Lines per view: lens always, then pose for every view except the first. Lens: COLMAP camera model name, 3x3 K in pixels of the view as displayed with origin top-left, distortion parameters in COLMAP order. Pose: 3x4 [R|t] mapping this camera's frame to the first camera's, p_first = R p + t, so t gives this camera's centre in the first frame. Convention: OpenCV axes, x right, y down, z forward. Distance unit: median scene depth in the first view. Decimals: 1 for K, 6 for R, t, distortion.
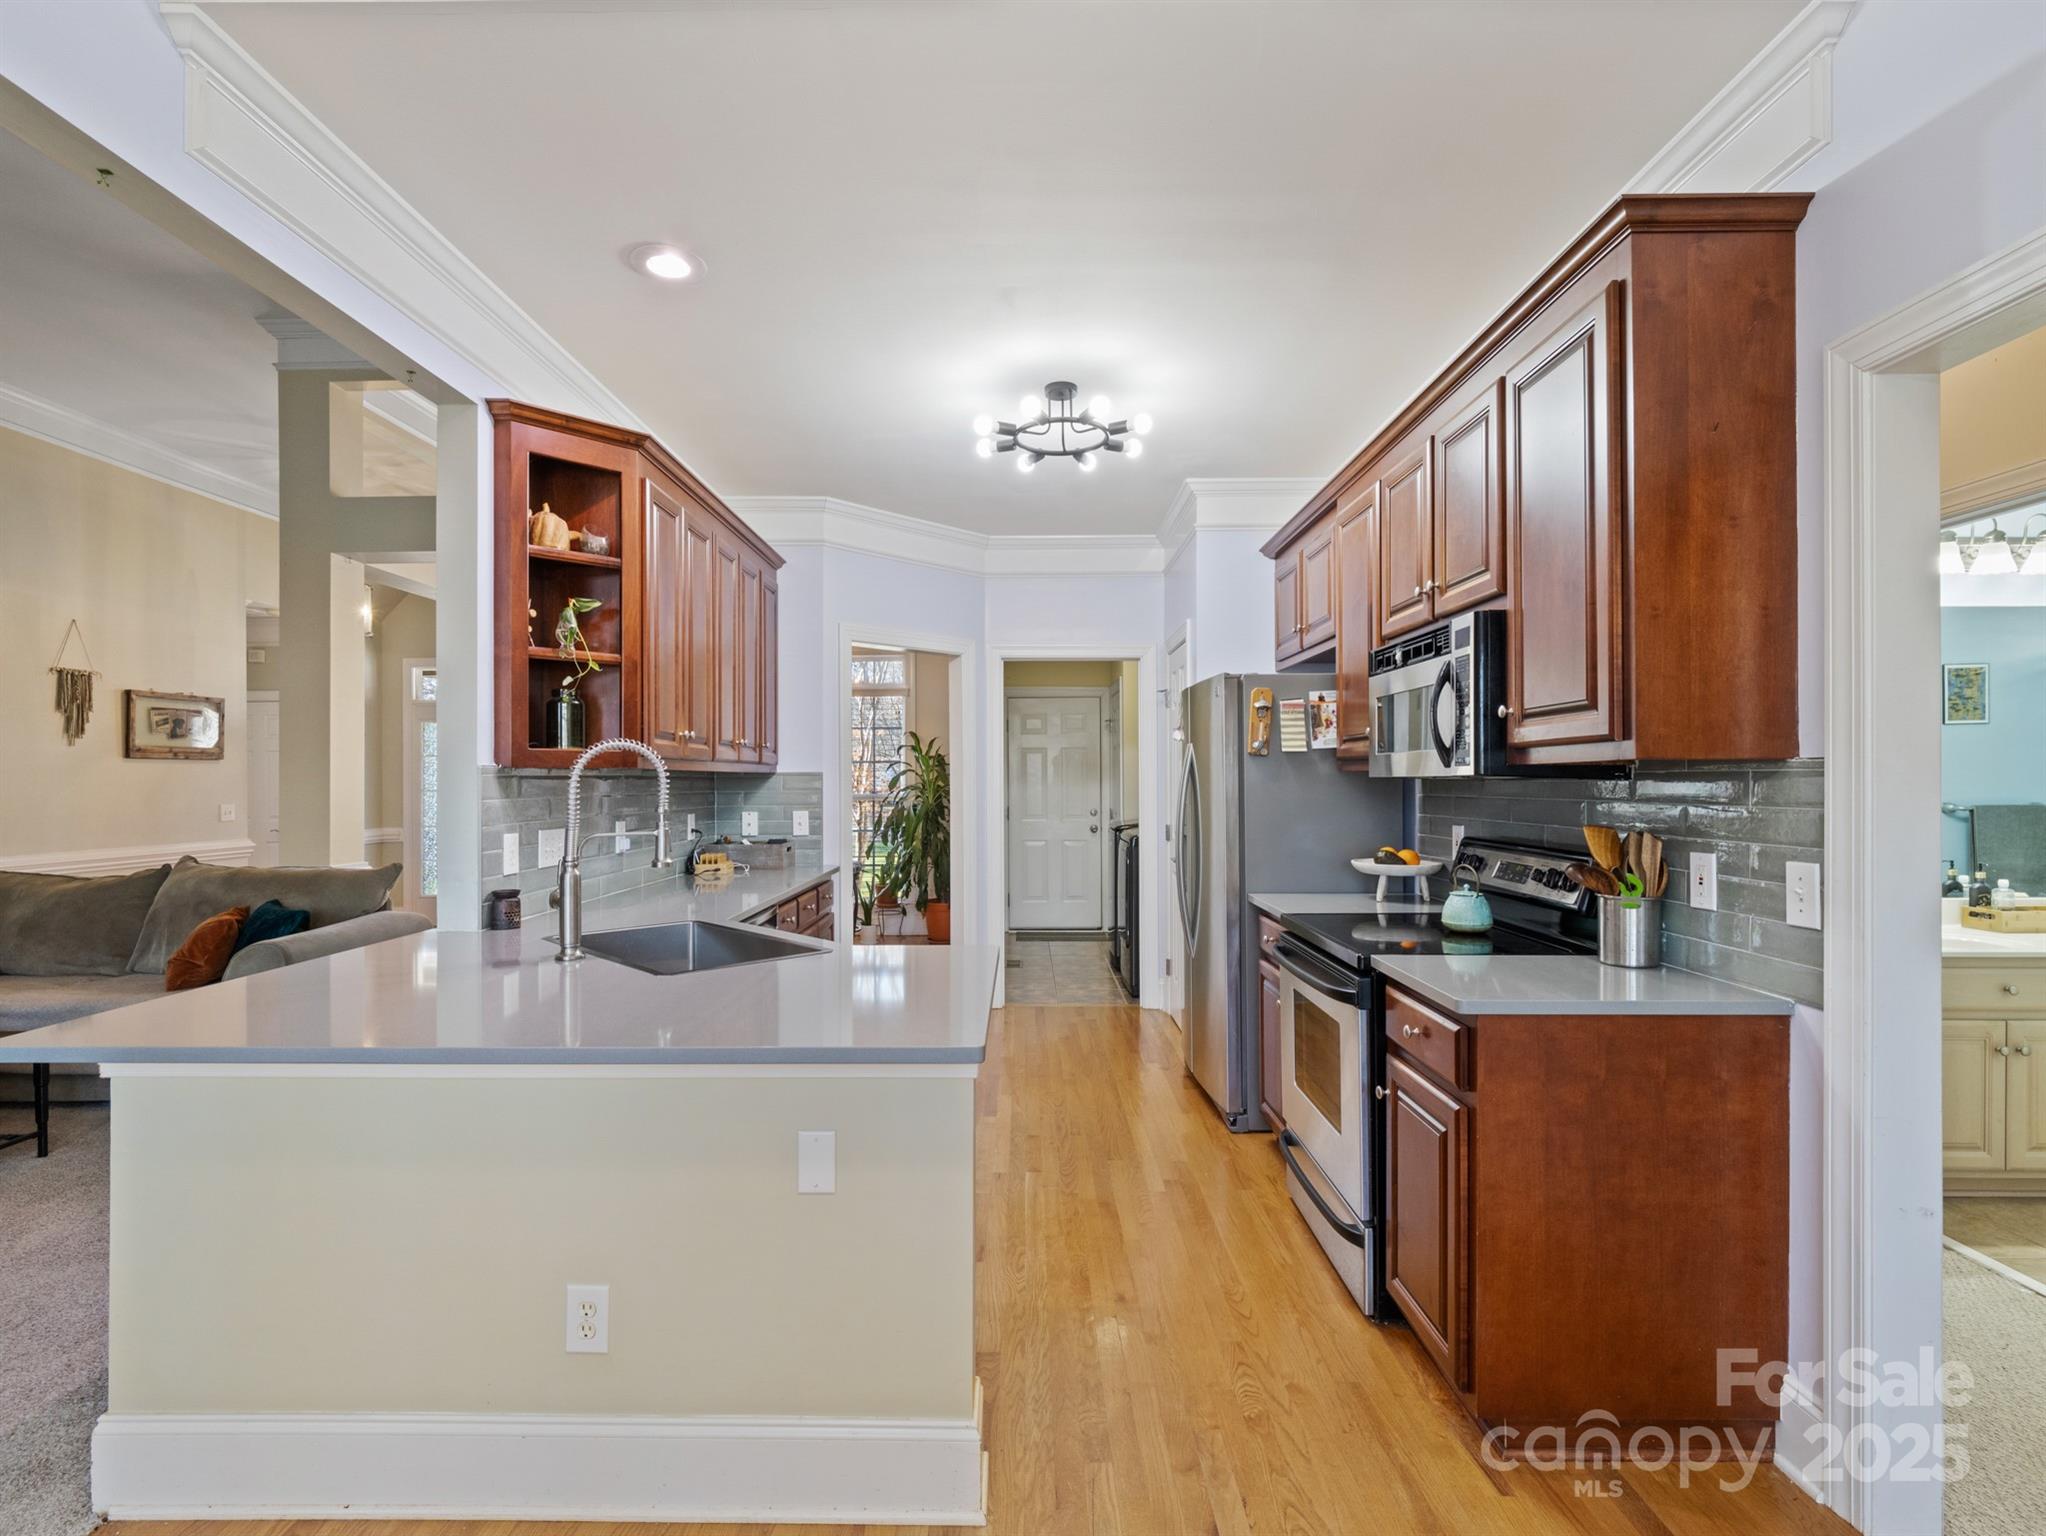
lens RADIAL K [[982.0, 0, 1012.2], [0, 982.0, 774.5], [0, 0, 1]] dist [-0.004384, -0.003421]
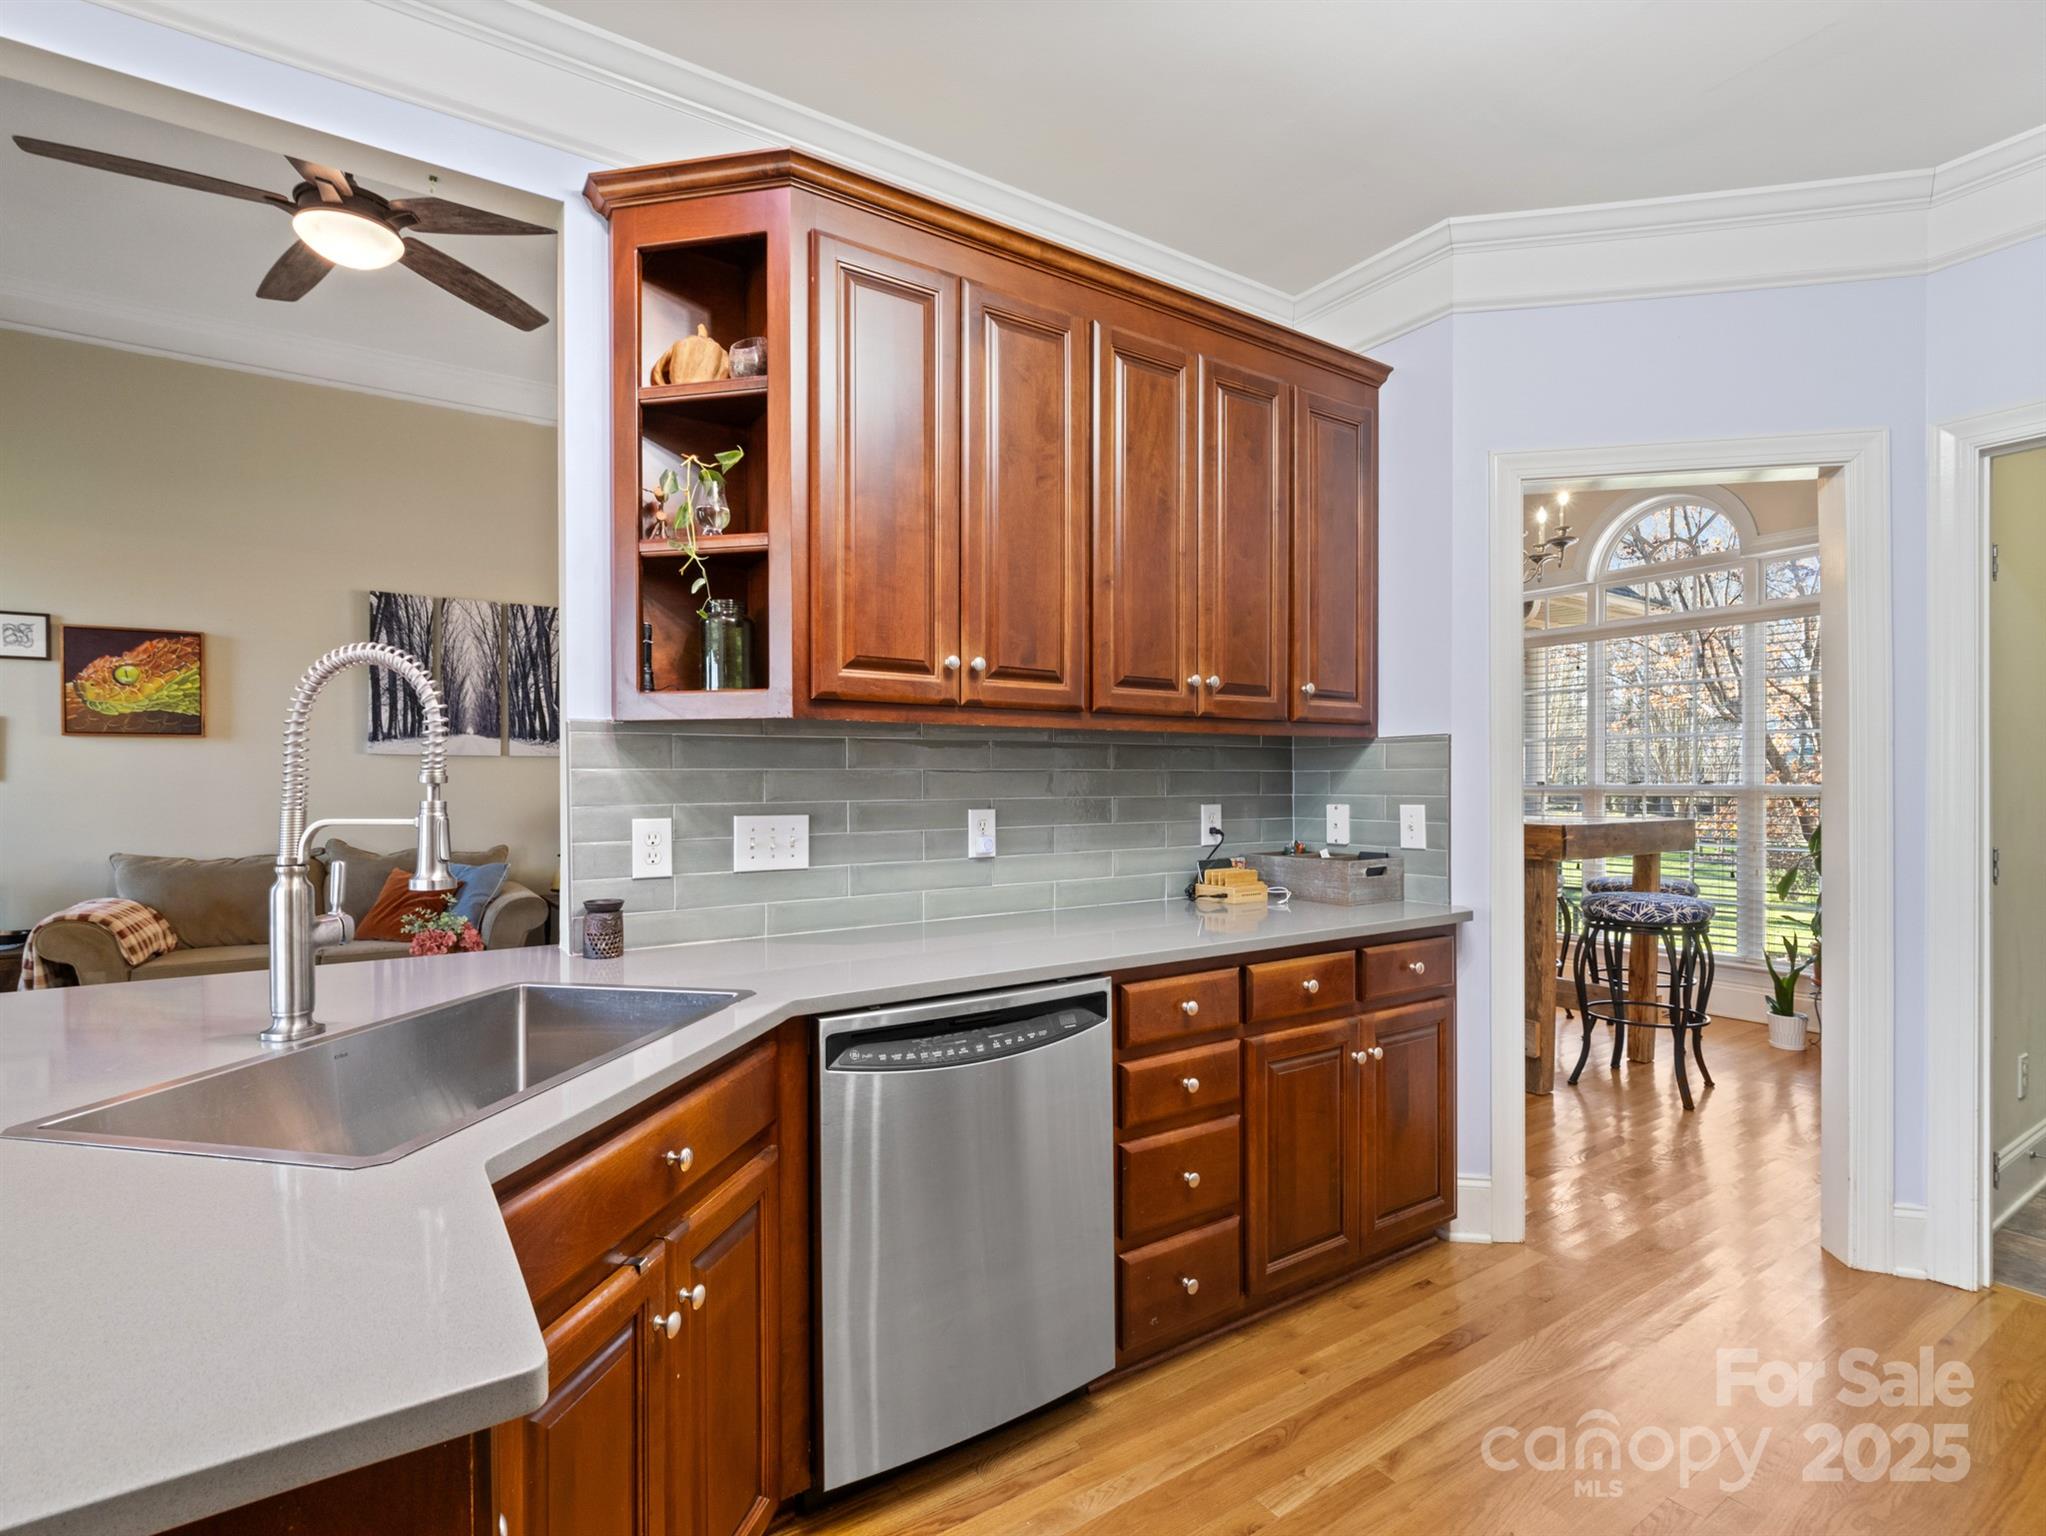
lens RADIAL K [[982.0, 0, 1041.7], [0, 982.0, 776.7], [0, 0, 1]] dist [-0.004384, -0.003421]
pose [[0.562957, -0.002638, -0.826482, 0.131462], [0.007008, 0.999974, 0.001582, 0.020021], [0.826457, -0.006682, 0.562960, 0.528098]]
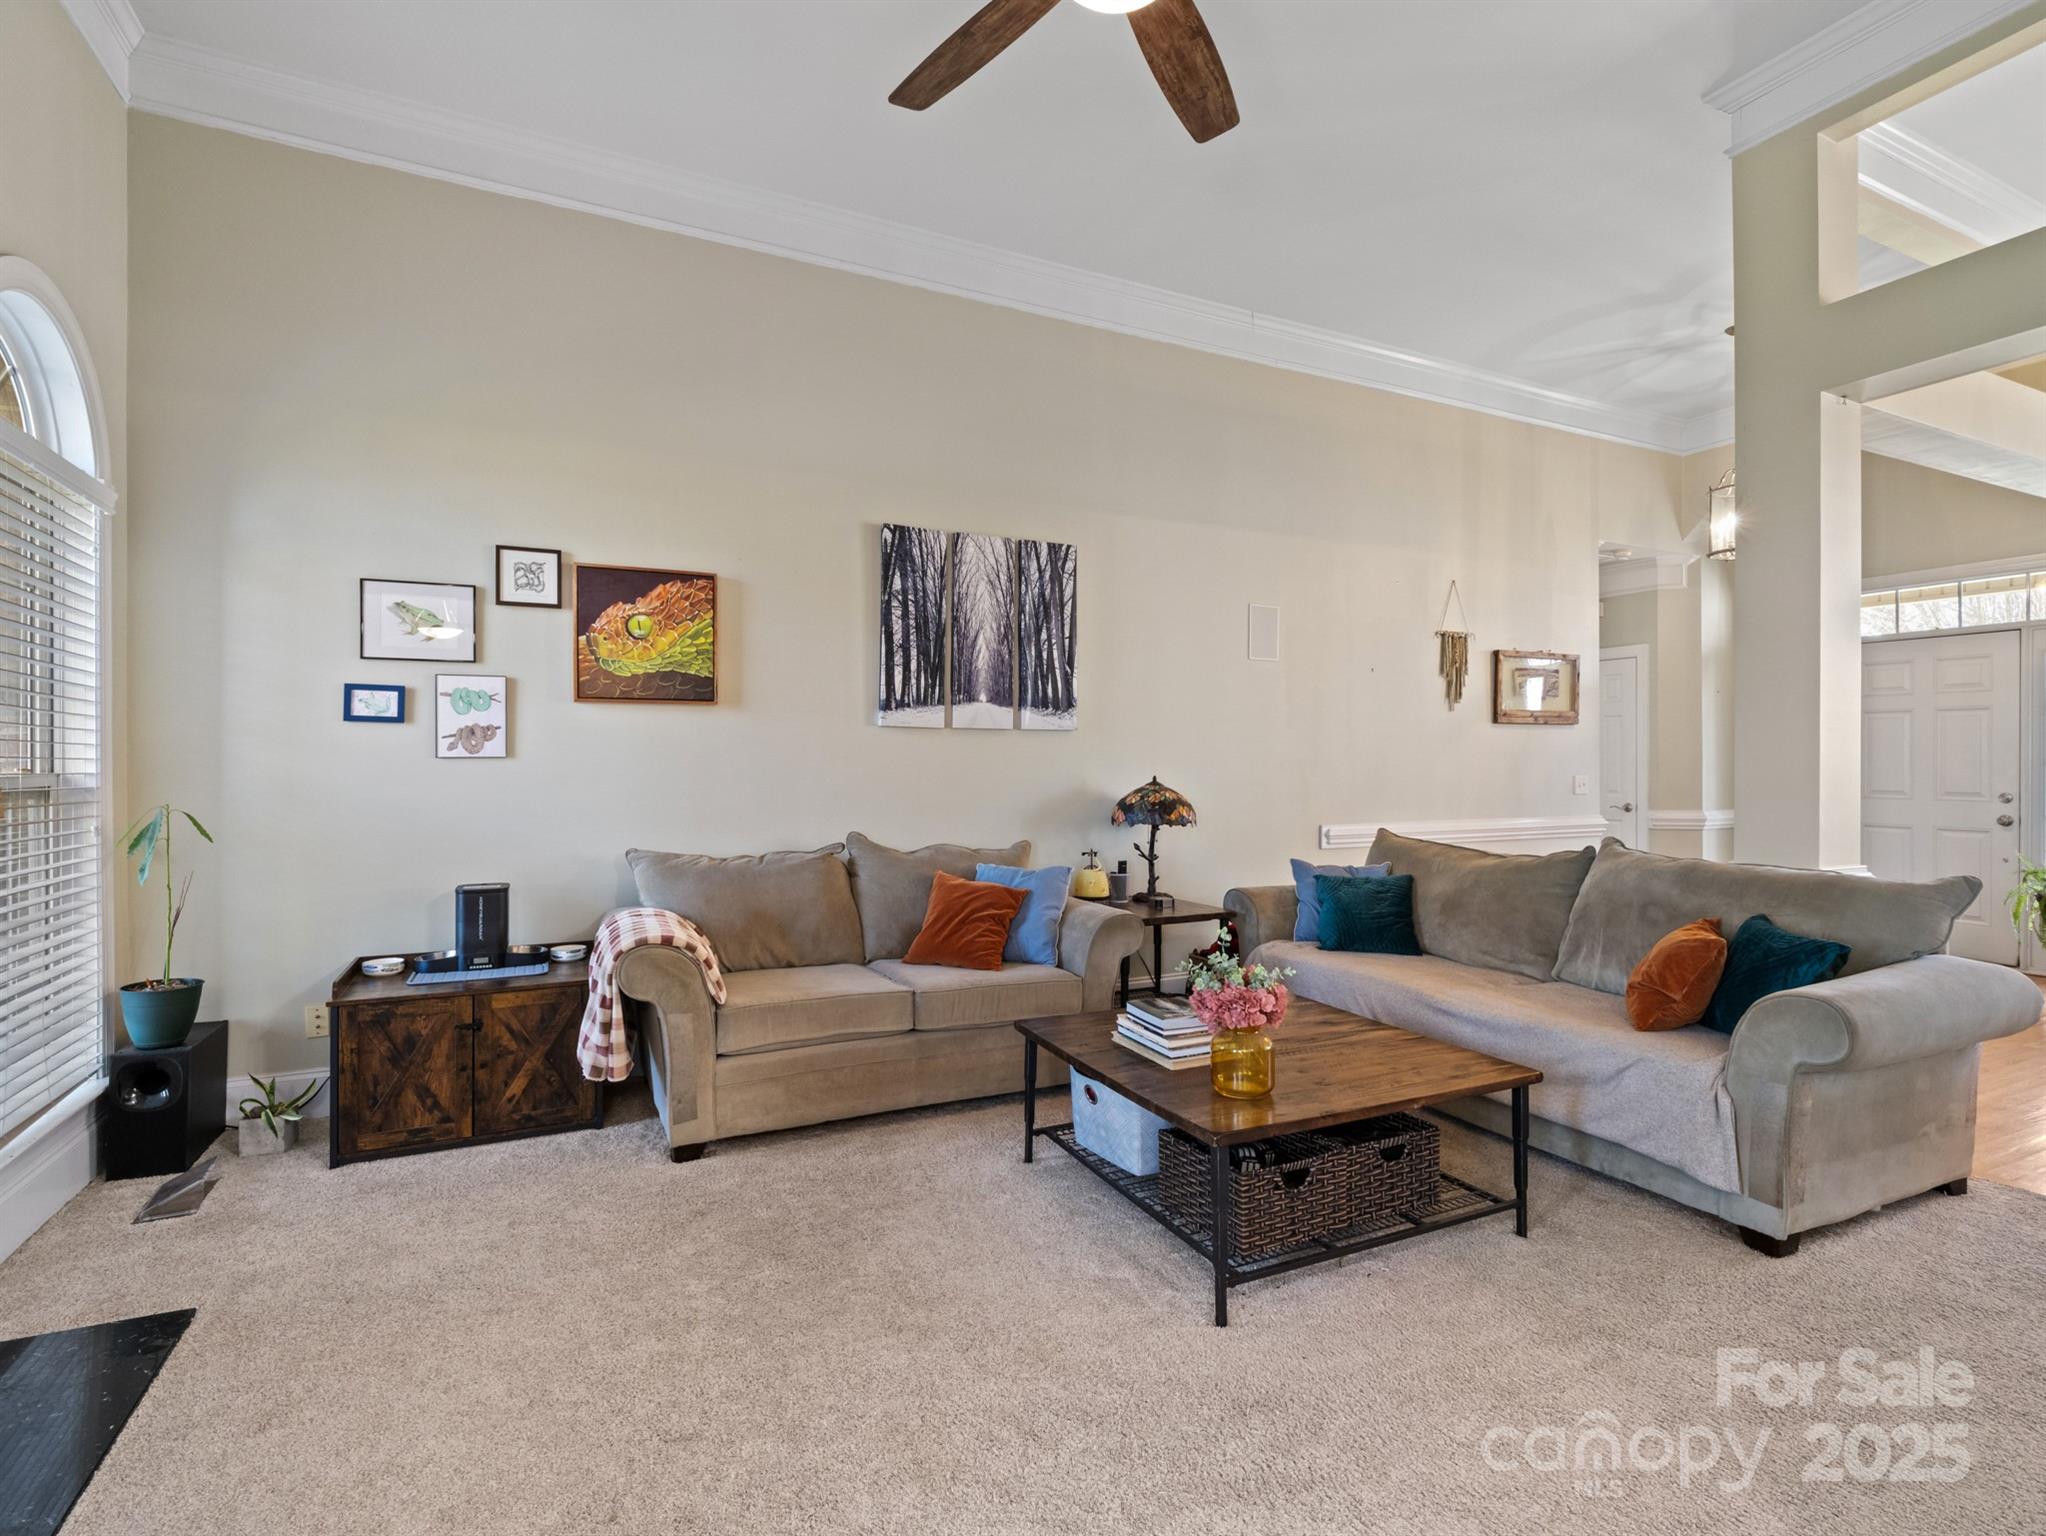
lens RADIAL K [[982.0, 0, 1024.8], [0, 982.0, 755.9], [0, 0, 1]] dist [-0.004384, -0.003421]
pose [[0.448925, 0.000576, -0.893569, -0.362406], [0.001722, 0.999997, 0.001510, 0.016439], [0.893568, -0.002217, 0.448923, 0.235020]]
